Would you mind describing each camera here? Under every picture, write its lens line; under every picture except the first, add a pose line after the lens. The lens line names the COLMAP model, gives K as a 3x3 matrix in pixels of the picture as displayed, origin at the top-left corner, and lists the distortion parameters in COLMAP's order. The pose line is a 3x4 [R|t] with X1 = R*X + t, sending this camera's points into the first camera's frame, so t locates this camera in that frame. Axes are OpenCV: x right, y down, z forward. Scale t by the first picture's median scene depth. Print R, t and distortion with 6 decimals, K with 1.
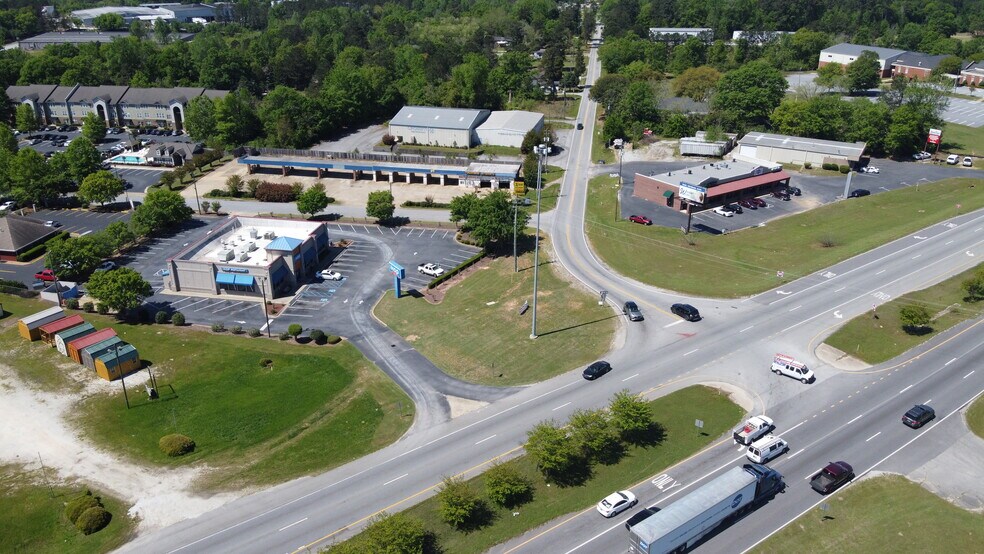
lens RADIAL K [[704.9, 0, 492.6], [0, 704.9, 291.3], [0, 0, 1]] dist [0.162817, -0.292294]
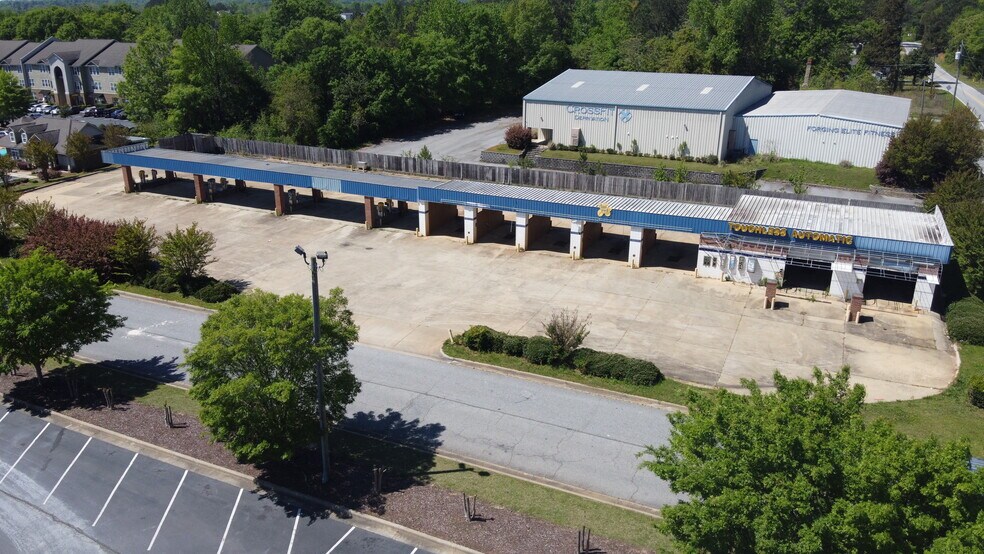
lens RADIAL K [[741.1, 0, 492.0], [0, 741.1, 277.0], [0, 0, 1]] dist [0.184100, -0.350021]
pose [[0.961296, 0.091051, -0.260037, -0.040078], [-0.113920, 0.990712, -0.074244, -0.097527], [0.250862, 0.100994, 0.962740, 0.586358]]
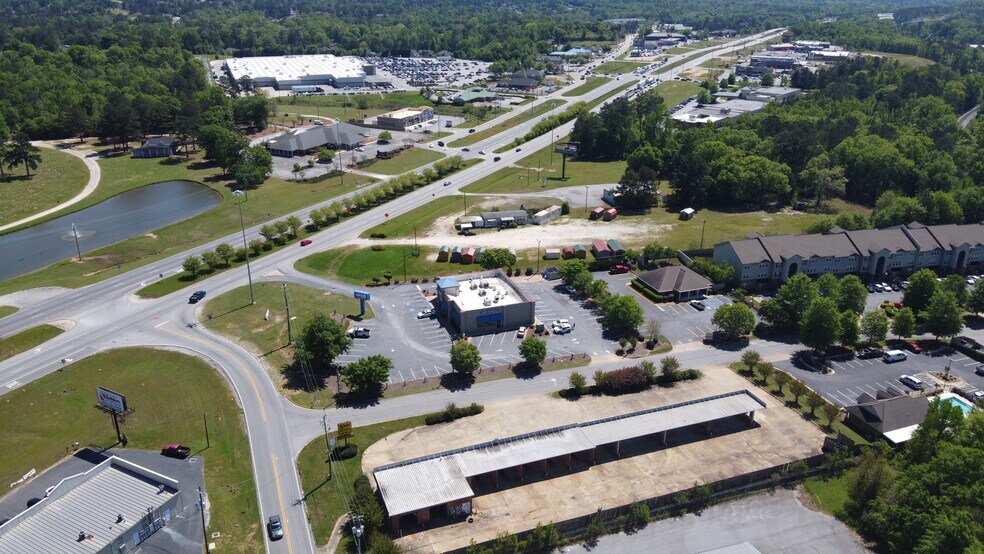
lens RADIAL K [[739.8, 0, 492.0], [0, 739.8, 277.0], [0, 0, 1]] dist [0.157349, -0.286133]
pose [[-0.868032, 0.181436, -0.462169, 0.181957], [-0.217459, 0.697887, 0.682397, -0.630132], [0.446353, 0.692846, -0.566334, 1.062040]]
